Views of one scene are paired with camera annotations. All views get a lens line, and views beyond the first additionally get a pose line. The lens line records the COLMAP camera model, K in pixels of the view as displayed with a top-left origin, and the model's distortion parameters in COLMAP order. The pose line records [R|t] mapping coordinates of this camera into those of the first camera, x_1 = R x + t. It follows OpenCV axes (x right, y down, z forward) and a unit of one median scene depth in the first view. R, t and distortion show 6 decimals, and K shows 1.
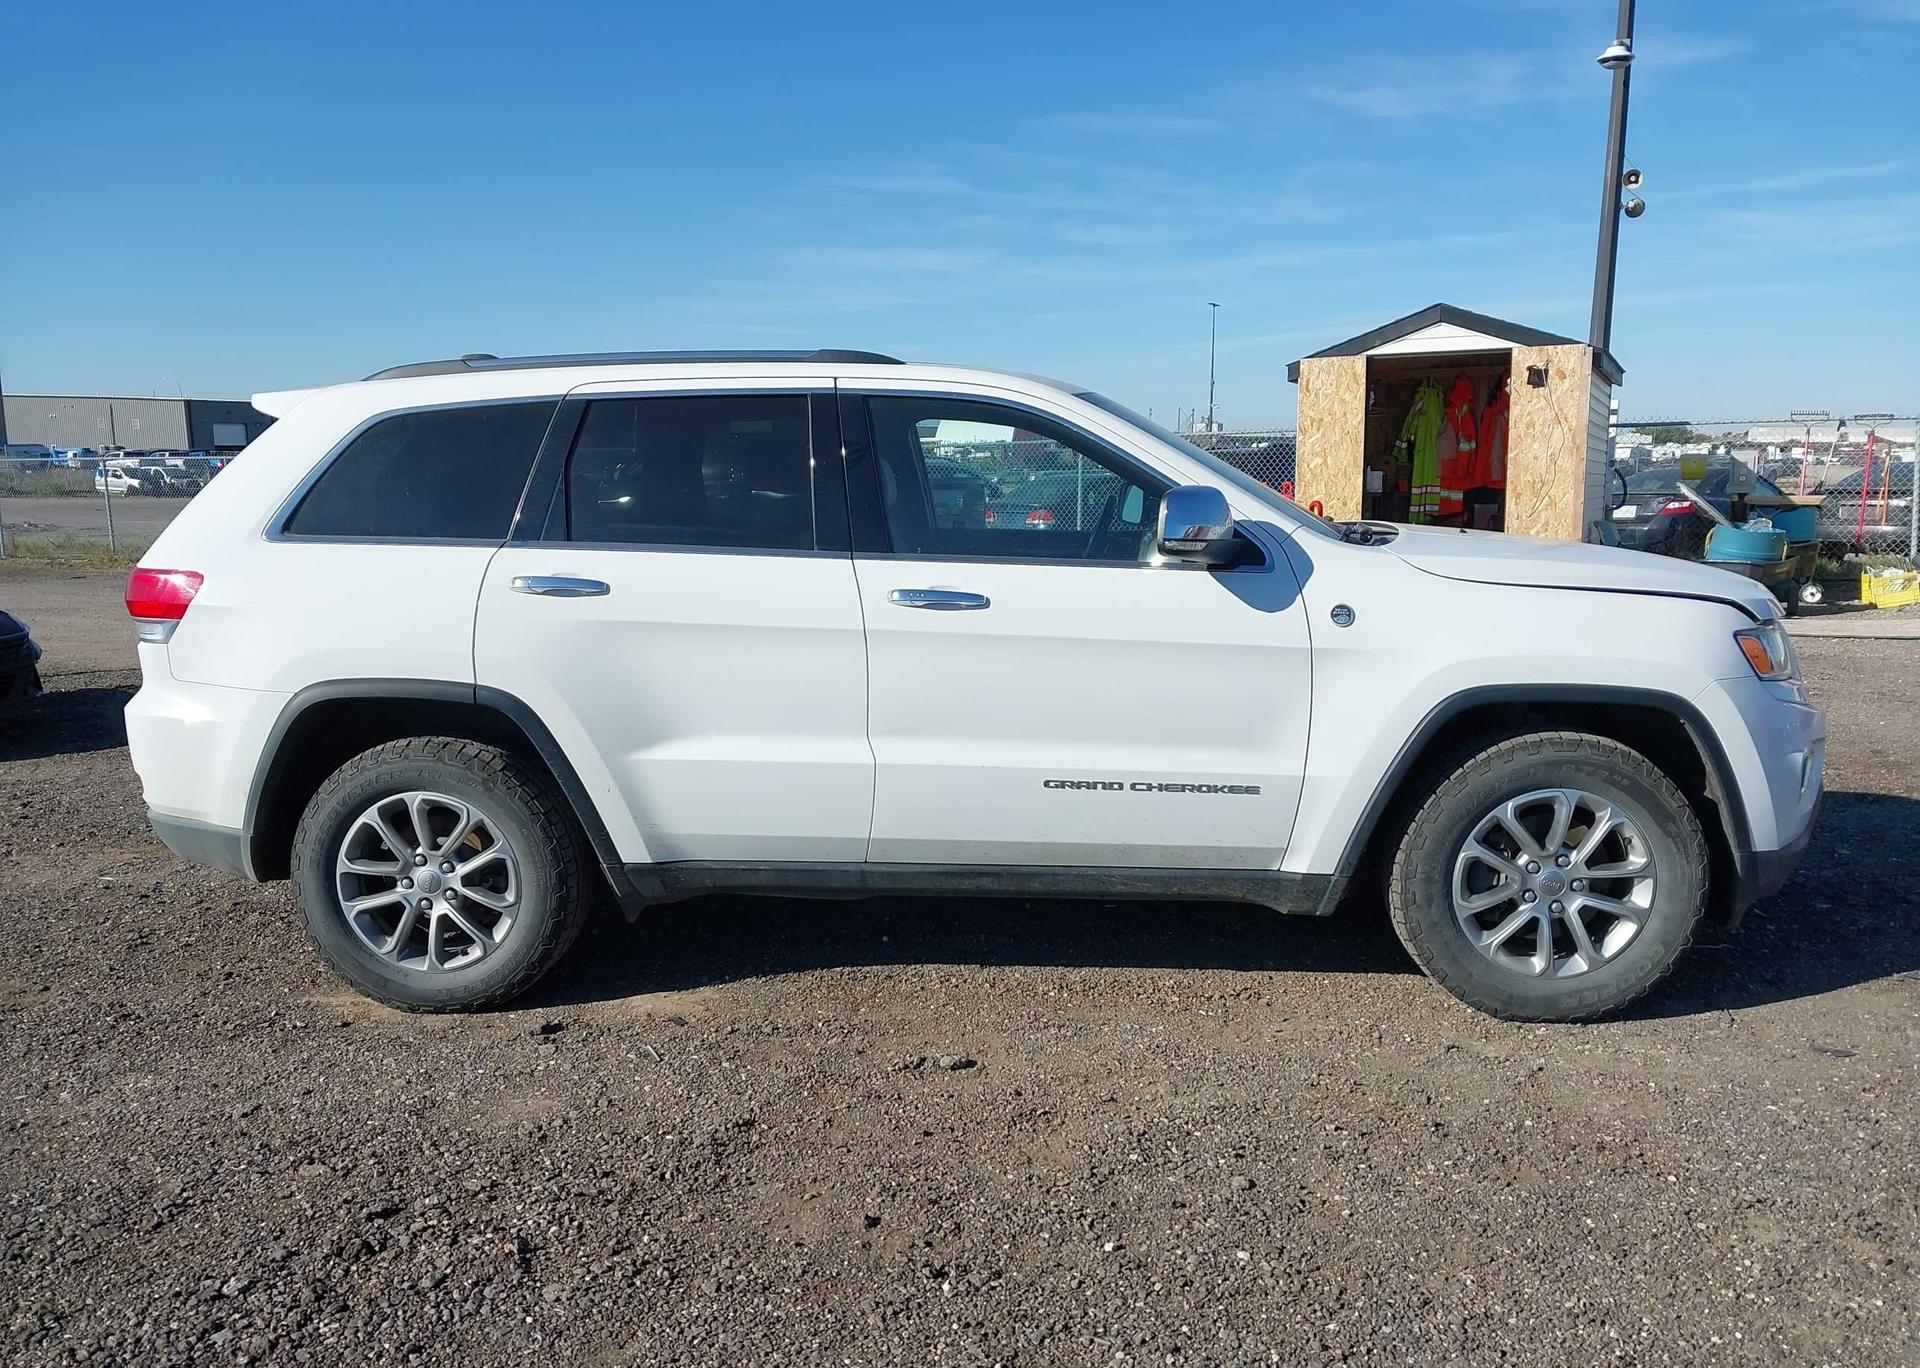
lens RADIAL K [[1569.1, 0, 953.2], [0, 1569.1, 682.0], [0, 0, 1]] dist [0.037538, -0.041395]
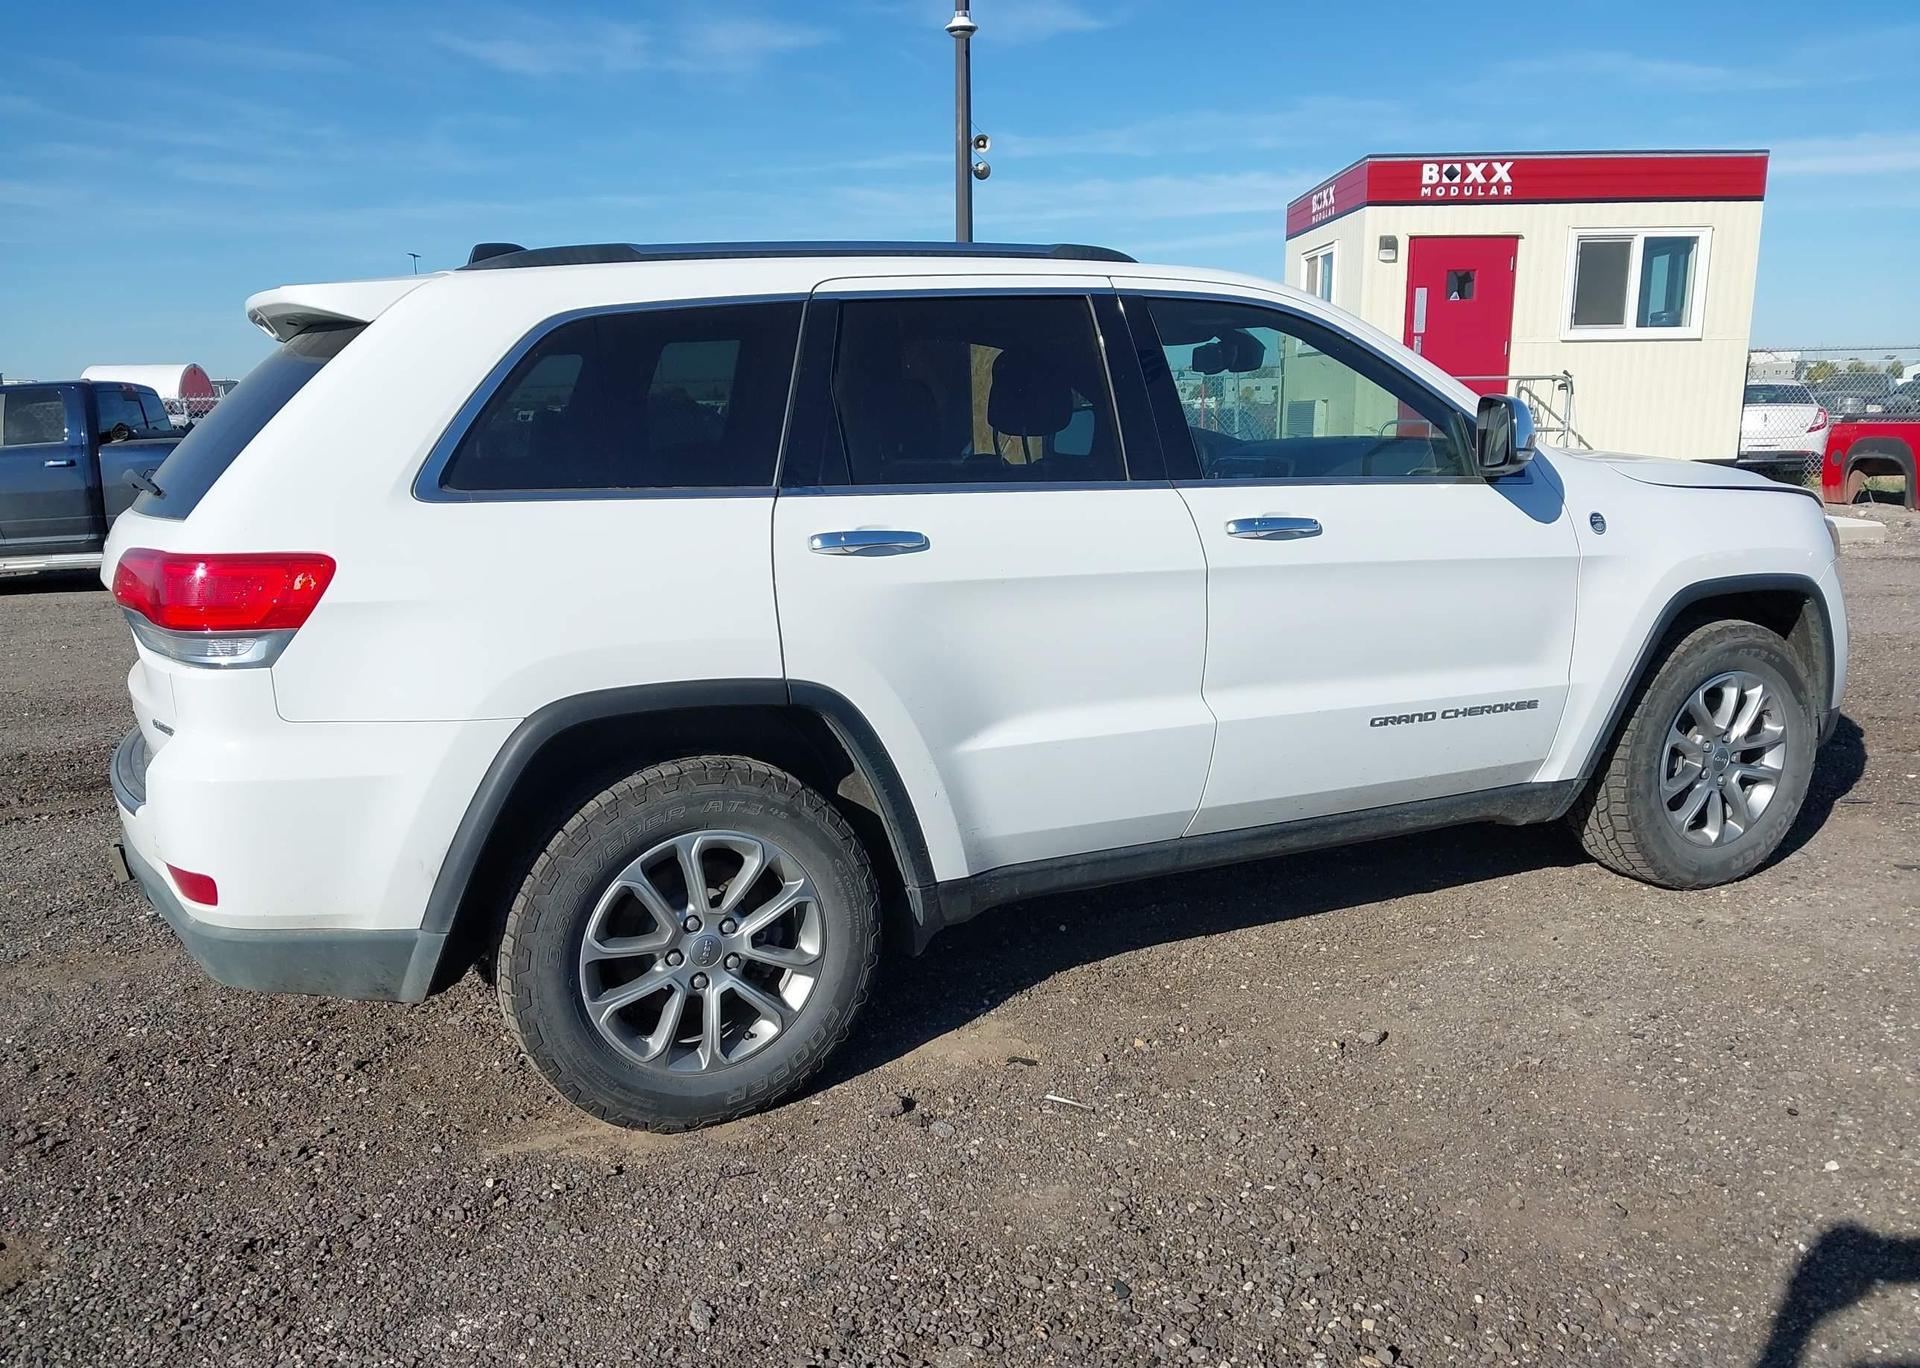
lens RADIAL K [[1569.1, 0, 938.2], [0, 1569.1, 679.9], [0, 0, 1]] dist [0.037538, -0.041395]
pose [[0.866366, -0.100518, 0.489190, -0.593588], [0.089485, 0.994927, 0.045956, -0.024649], [-0.491328, 0.003960, 0.870966, 0.305161]]
